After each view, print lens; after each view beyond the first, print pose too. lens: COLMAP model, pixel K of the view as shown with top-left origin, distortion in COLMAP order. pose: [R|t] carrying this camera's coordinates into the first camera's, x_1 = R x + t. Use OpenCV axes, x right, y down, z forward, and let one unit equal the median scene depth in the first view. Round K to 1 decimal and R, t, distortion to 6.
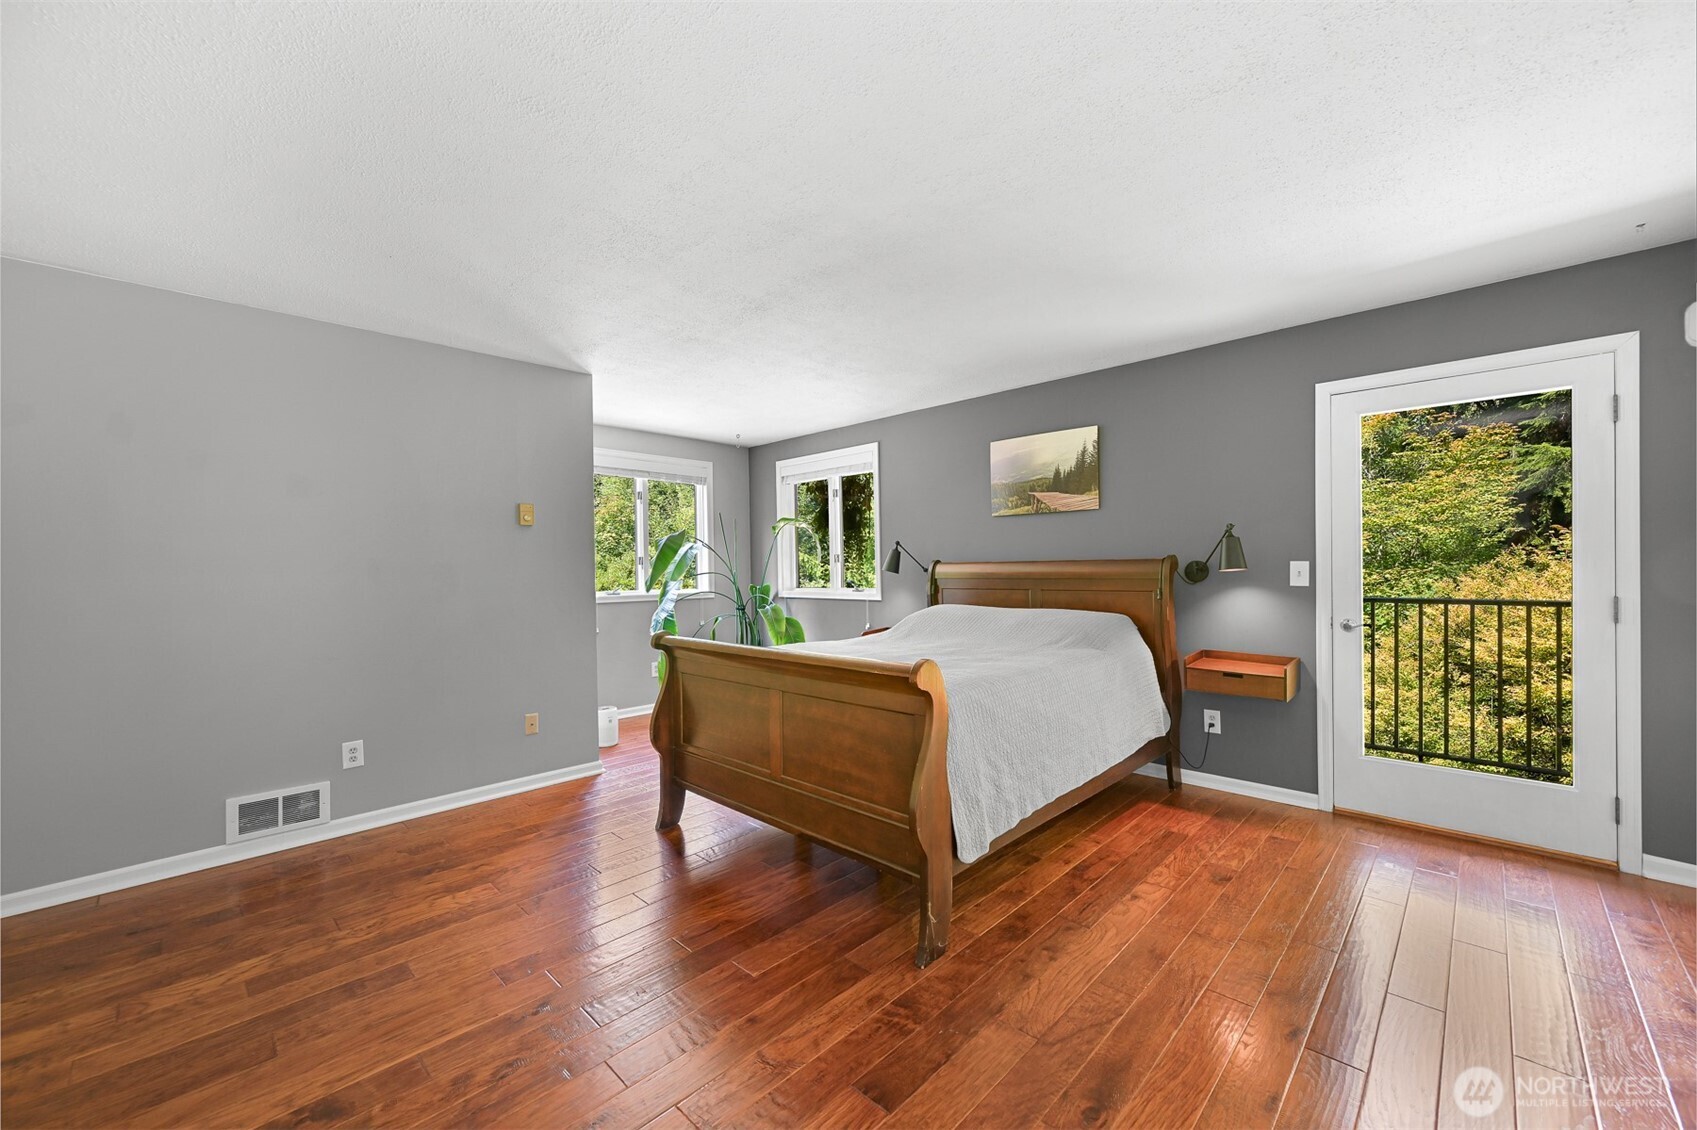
lens RADIAL K [[675.2, 0, 850.3], [0, 675.2, 571.8], [0, 0, 1]] dist [-0.000278, -0.000481]
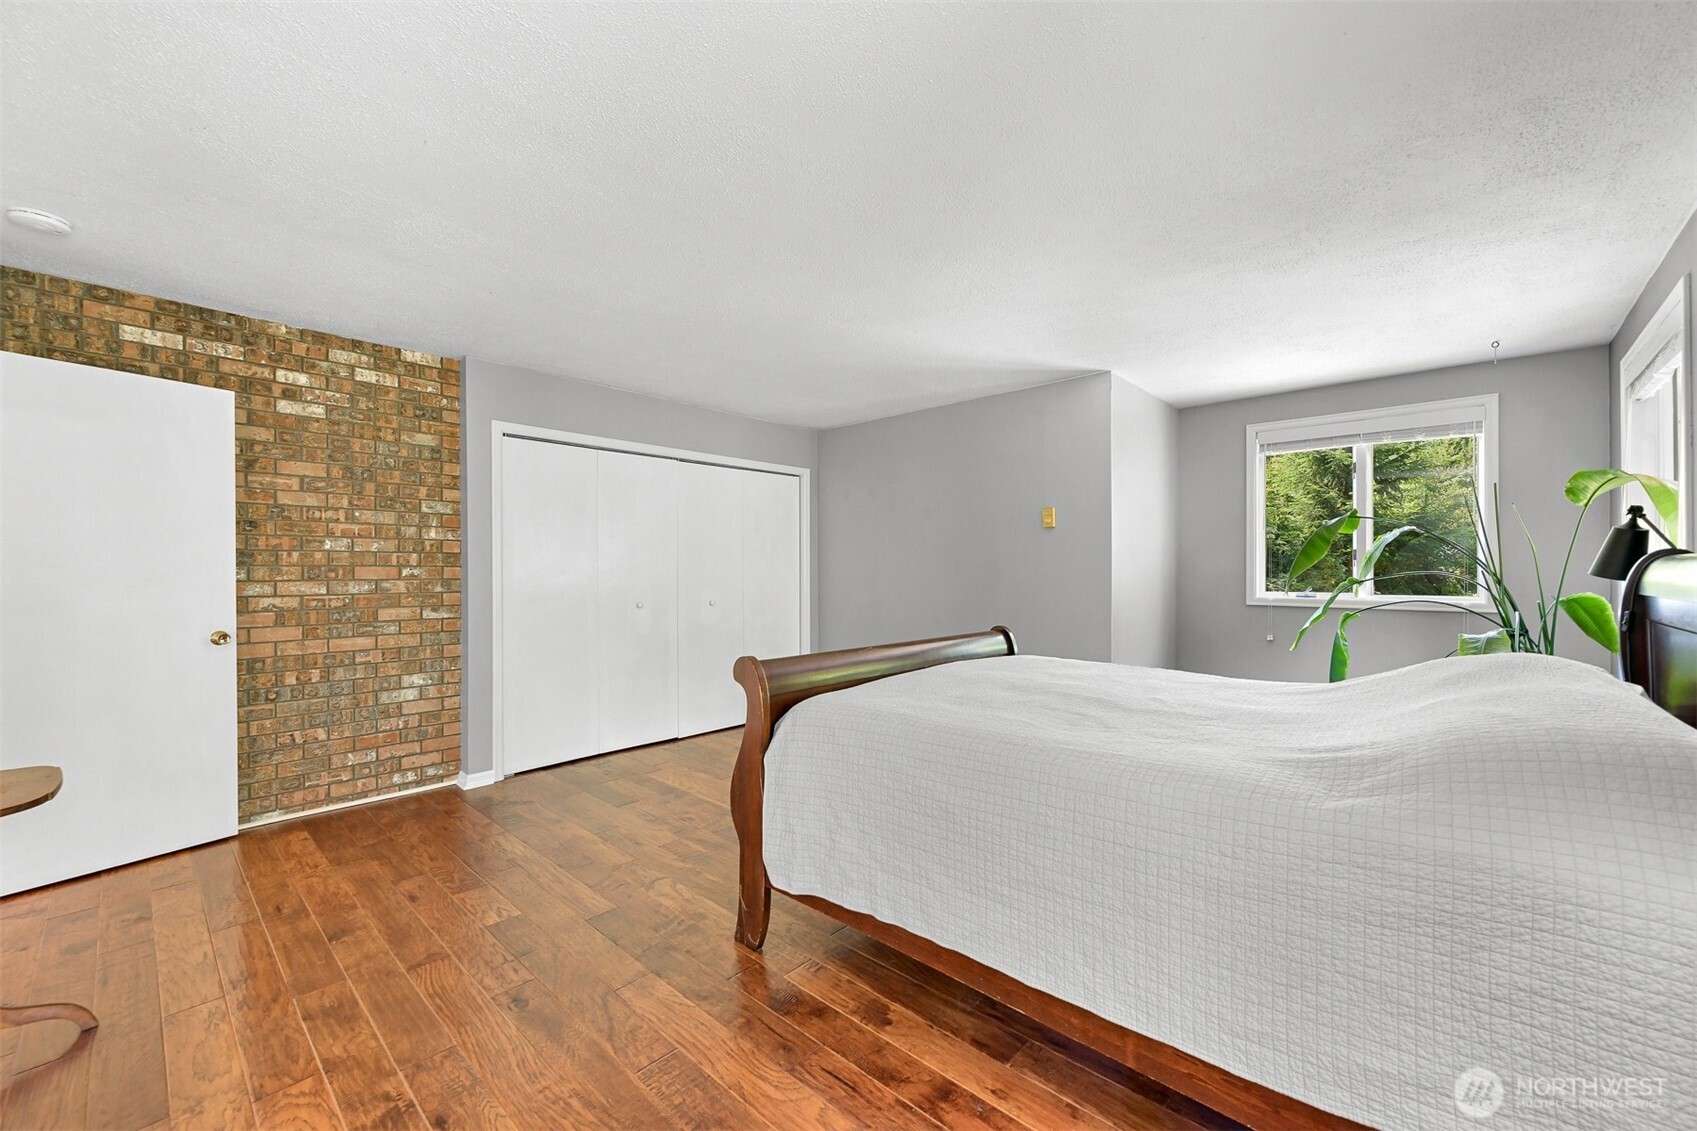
lens RADIAL K [[675.2, 0, 850.1], [0, 675.2, 560.8], [0, 0, 1]] dist [-0.000278, -0.000481]
pose [[0.007662, 0.000262, -0.999971, 0.942521], [-0.002364, 0.999997, 0.000244, -0.017031], [0.999968, 0.002362, 0.007662, 0.927010]]
